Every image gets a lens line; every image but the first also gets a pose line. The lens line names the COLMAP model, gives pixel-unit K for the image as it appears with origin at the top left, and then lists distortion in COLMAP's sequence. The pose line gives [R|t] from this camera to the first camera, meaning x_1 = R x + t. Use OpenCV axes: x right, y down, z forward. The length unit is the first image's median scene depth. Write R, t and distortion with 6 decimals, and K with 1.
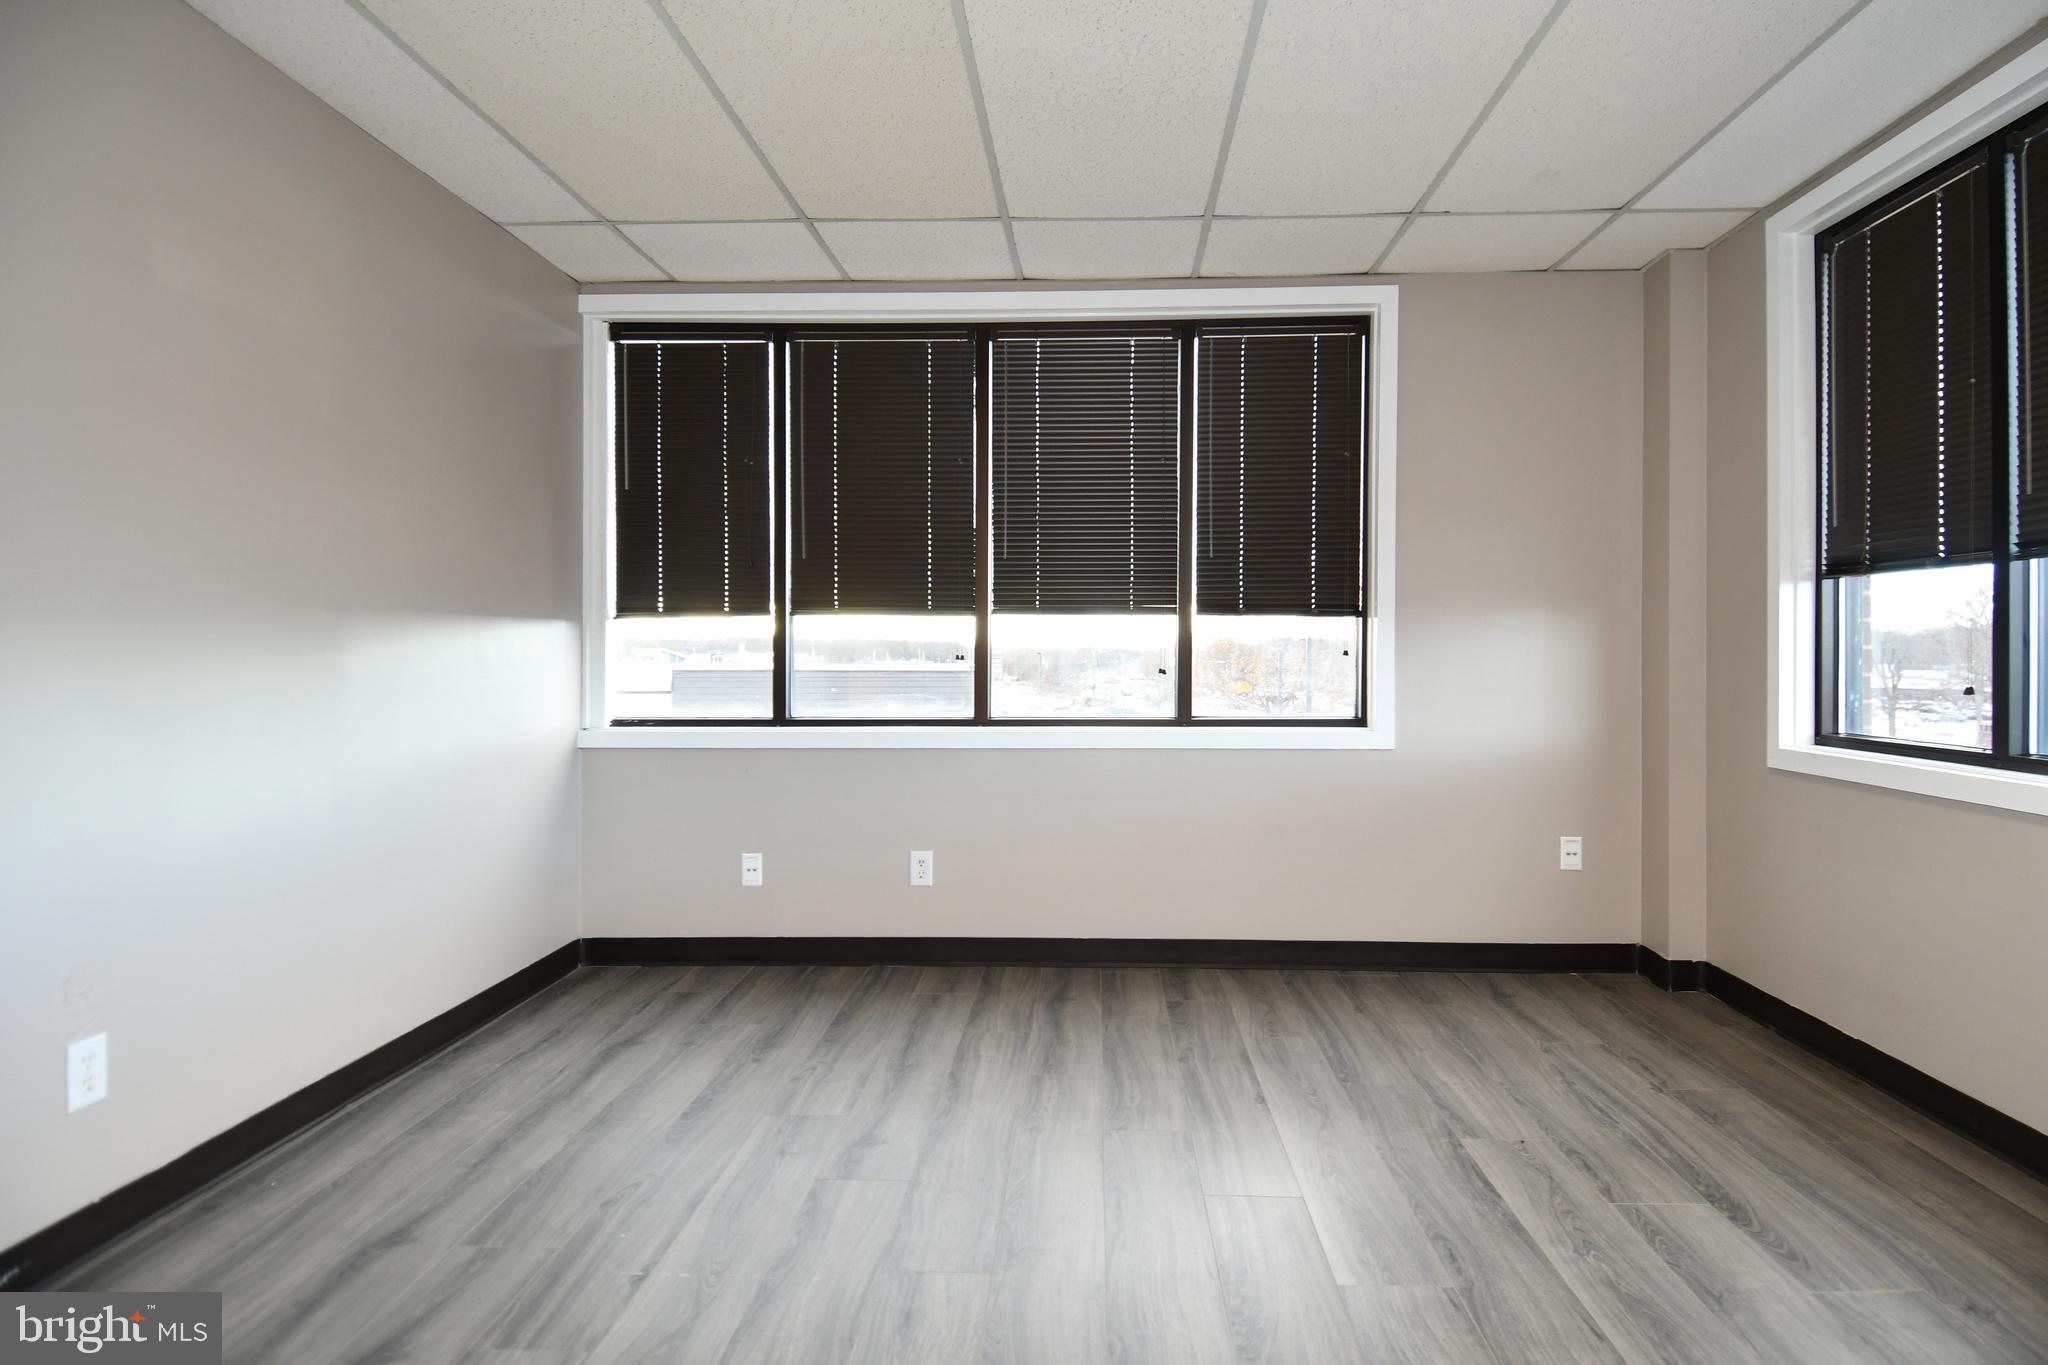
lens RADIAL K [[1091.1, 0, 1086.6], [0, 1091.1, 682.4], [0, 0, 1]] dist [0.051018, -0.056927]
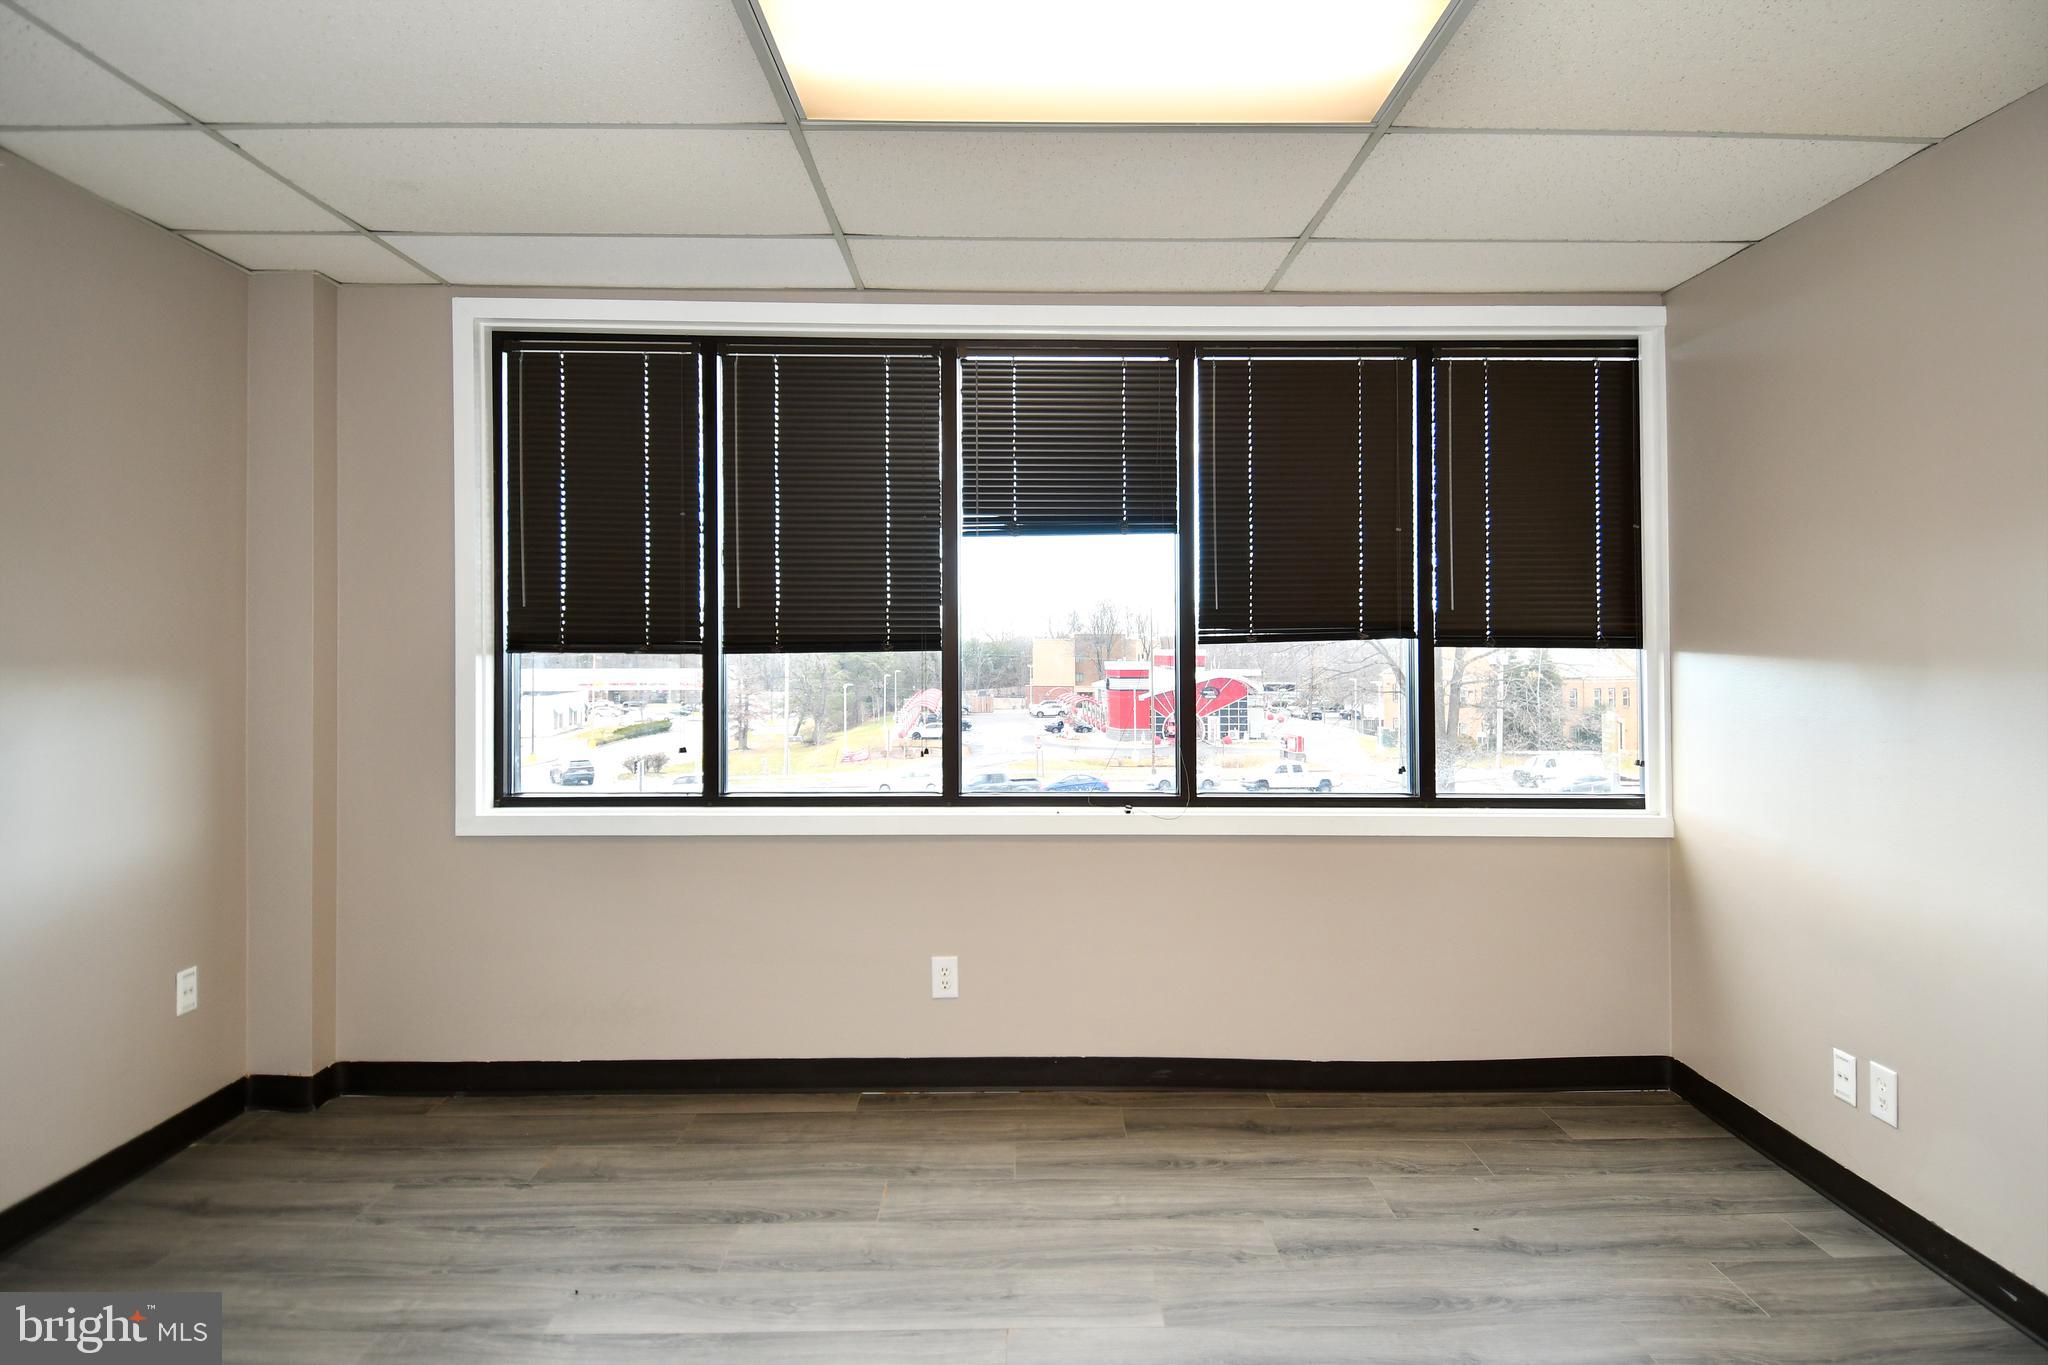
lens RADIAL K [[1089.3, 0, 1030.1], [0, 1089.3, 655.8], [0, 0, 1]] dist [0.056497, -0.056694]
pose [[-0.021189, -0.001339, 0.999775, -0.415398], [0.028187, 0.999601, 0.001937, -0.077871], [-0.999378, 0.028222, -0.021143, 0.505107]]
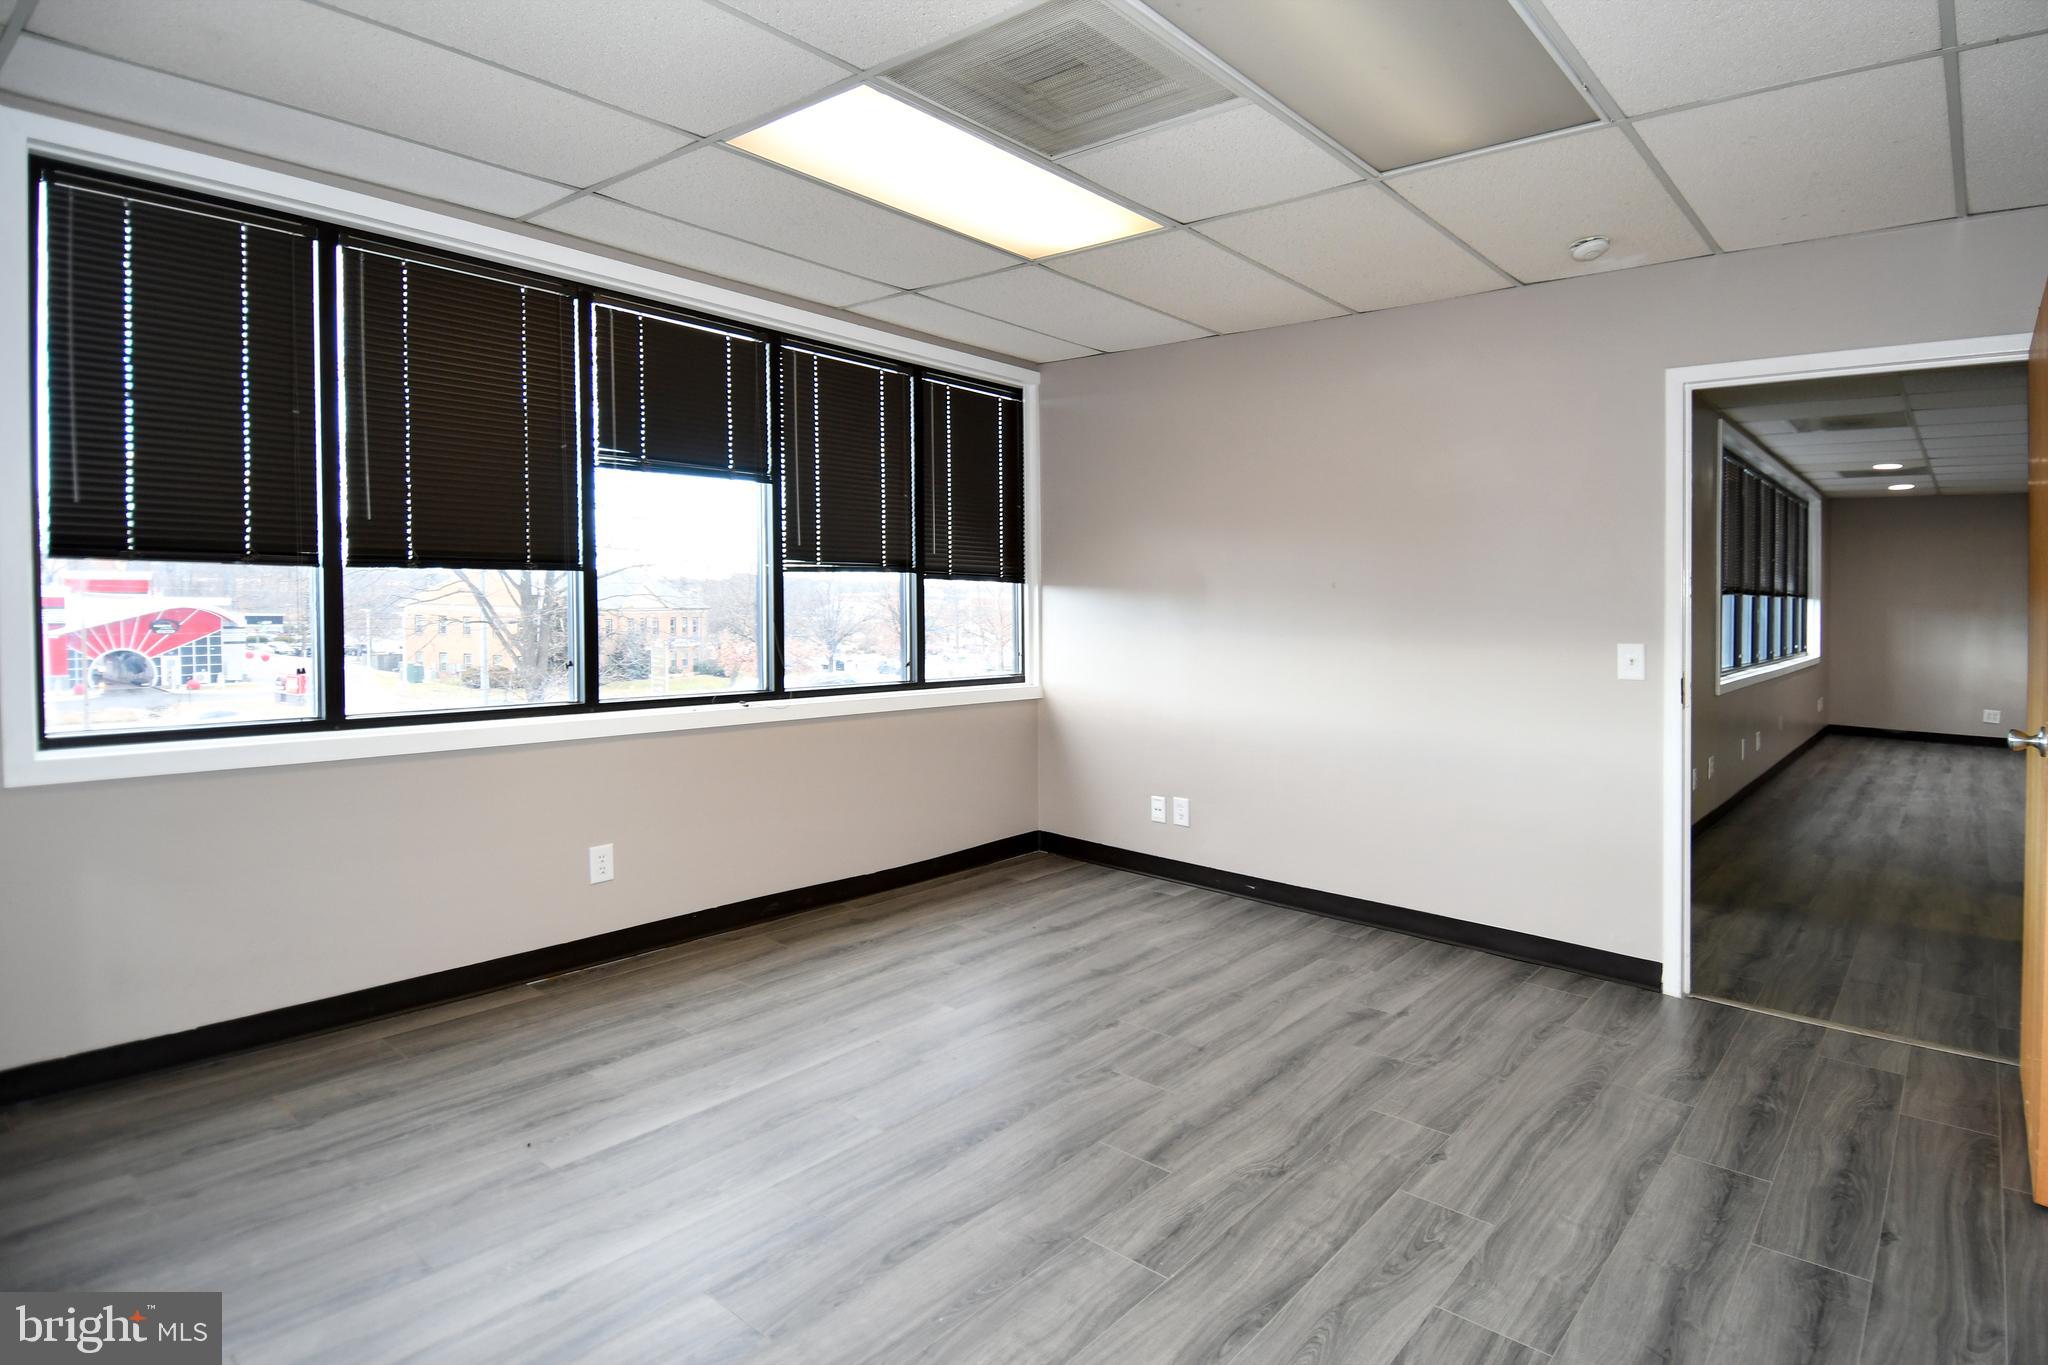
lens RADIAL K [[1070.6, 0, 1023.4], [0, 1070.6, 618.0], [0, 0, 1]] dist [0.053918, -0.048457]
pose [[-0.750412, -0.028455, 0.660358, -0.463402], [-0.000204, 0.999083, 0.042819, -0.082967], [-0.660971, 0.031997, -0.749729, 1.145194]]
